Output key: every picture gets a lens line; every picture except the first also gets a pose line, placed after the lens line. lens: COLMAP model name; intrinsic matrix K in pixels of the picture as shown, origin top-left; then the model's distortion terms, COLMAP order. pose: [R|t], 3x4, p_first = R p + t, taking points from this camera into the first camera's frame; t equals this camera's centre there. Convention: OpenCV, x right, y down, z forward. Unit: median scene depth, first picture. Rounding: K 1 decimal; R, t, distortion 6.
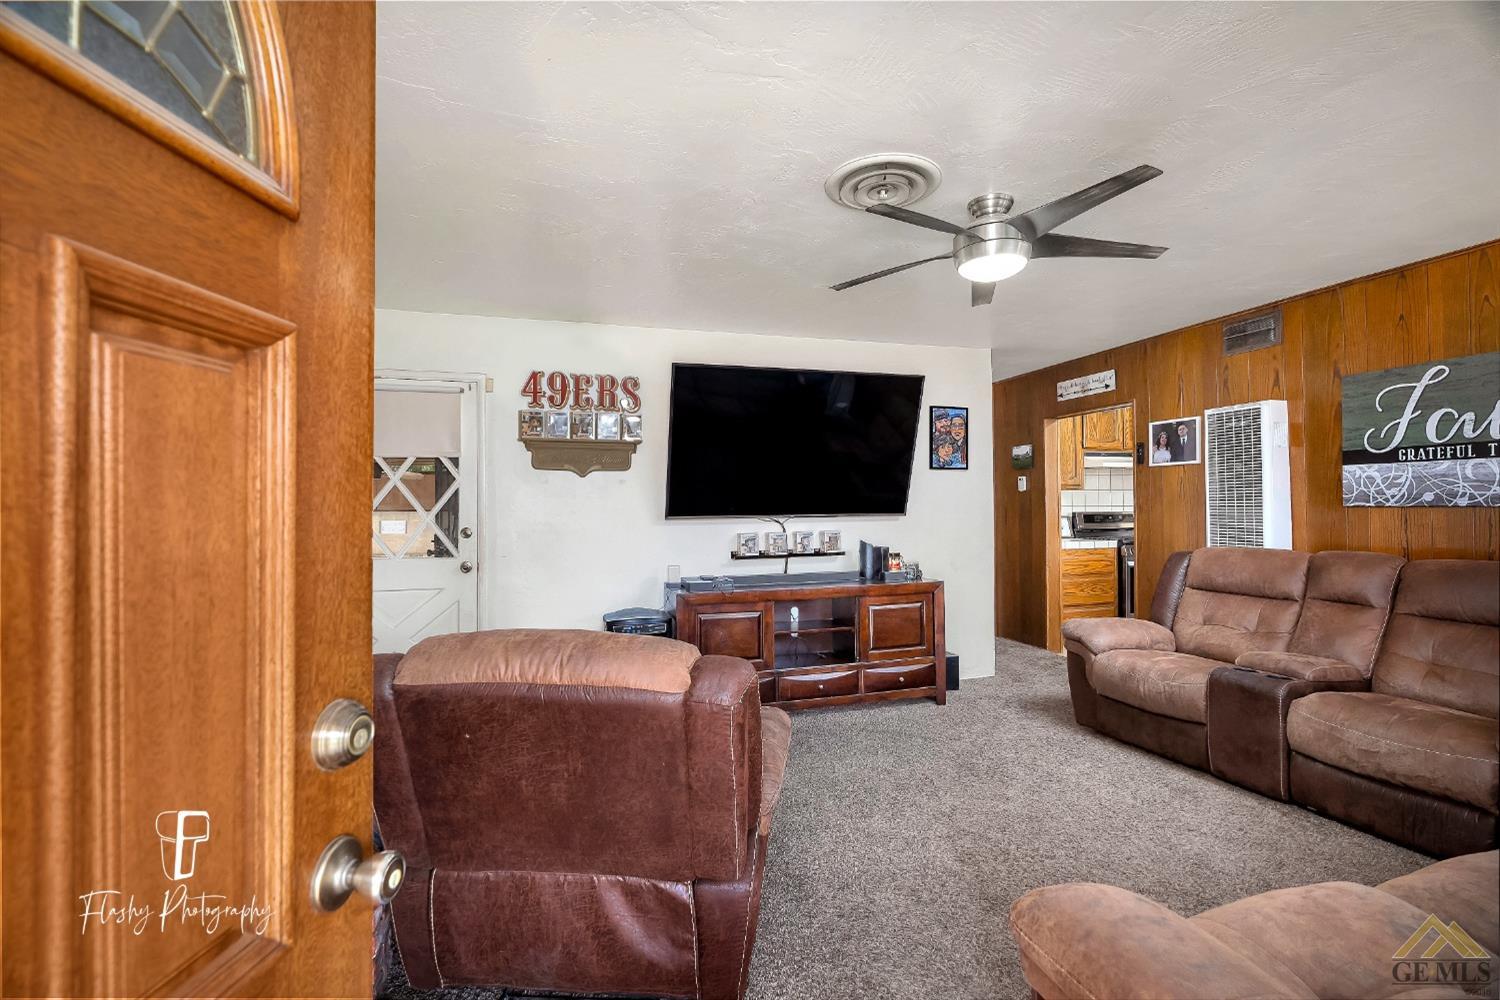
lens RADIAL K [[678.7, 0, 750.8], [0, 678.7, 500.9], [0, 0, 1]] dist [-0.011519, 0.003723]
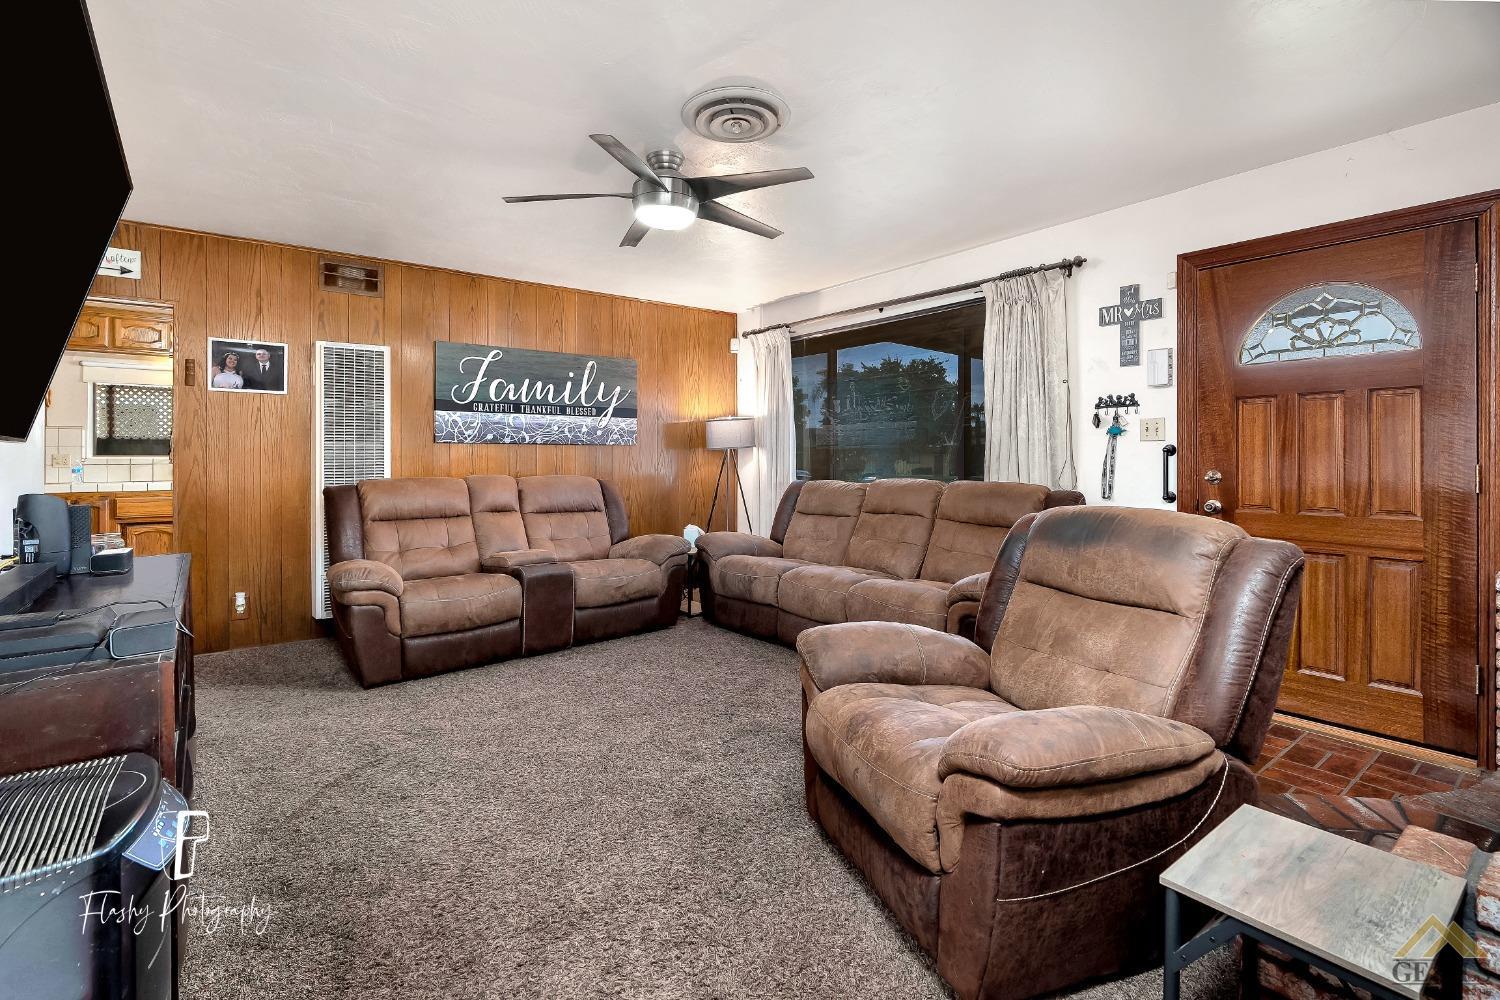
lens RADIAL K [[678.7, 0, 735.8], [0, 678.7, 457.2], [0, 0, 1]] dist [-0.011519, 0.003723]
pose [[-0.369071, -0.003787, 0.929393, -0.560760], [-0.007984, 0.999968, 0.000904, 0.032485], [-0.929367, -0.007087, -0.369090, 1.004081]]
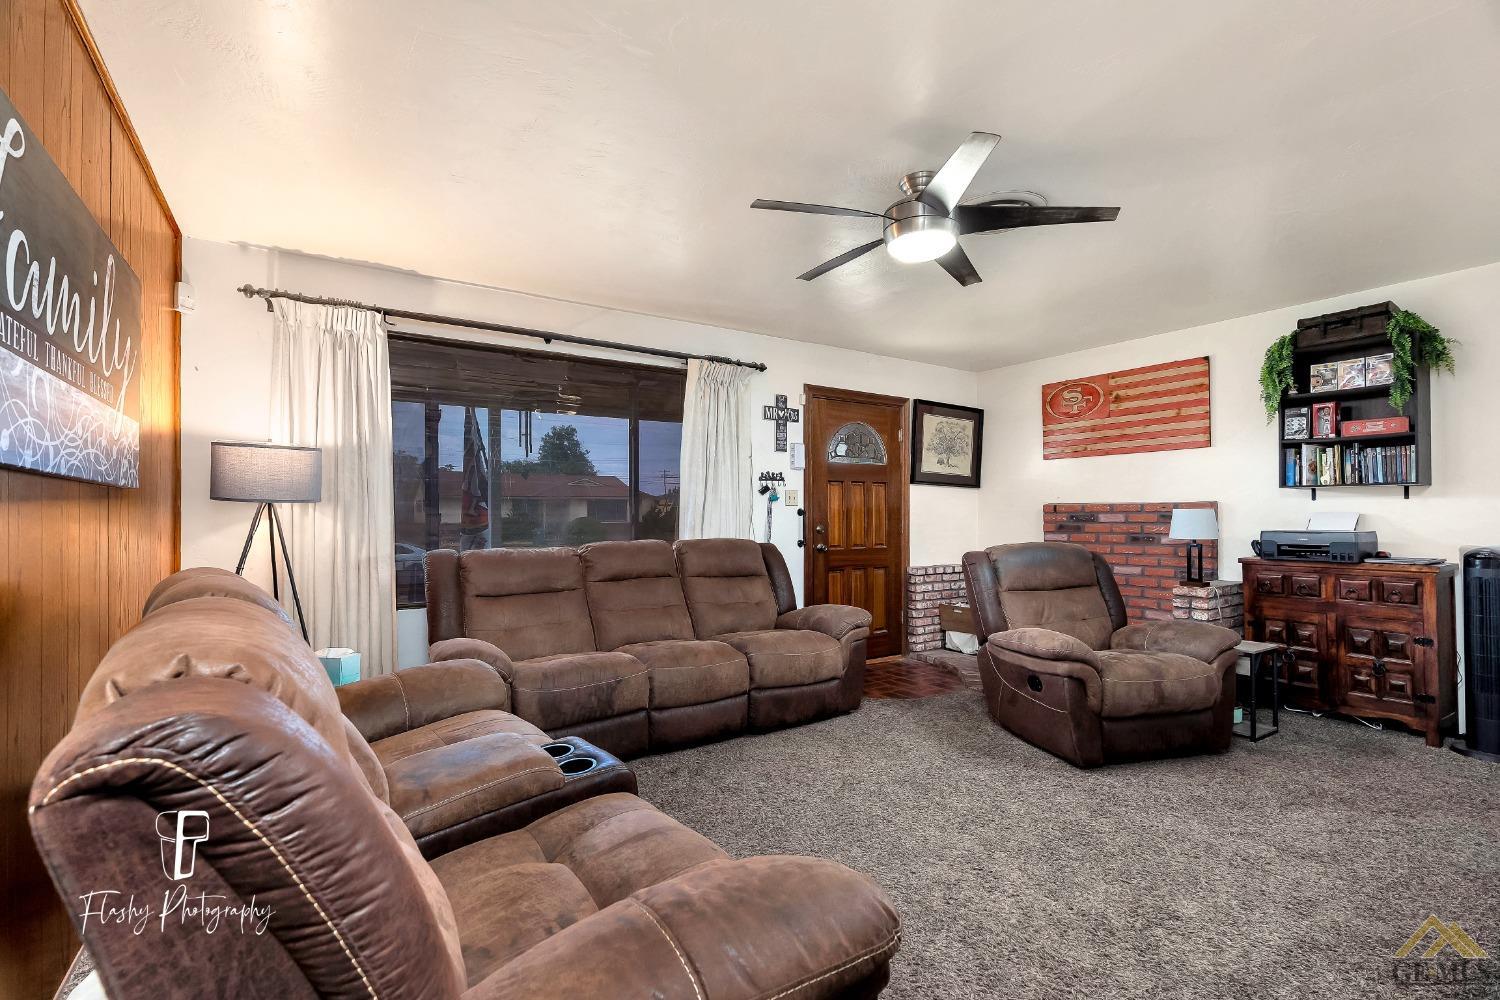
lens RADIAL K [[678.7, 0, 751.9], [0, 678.7, 511.0], [0, 0, 1]] dist [-0.011519, 0.003723]
pose [[-0.954148, -0.002637, -0.299324, 0.681605], [0.002683, 0.999846, -0.017361, 0.040420], [0.299324, -0.017368, -0.953993, 1.434778]]
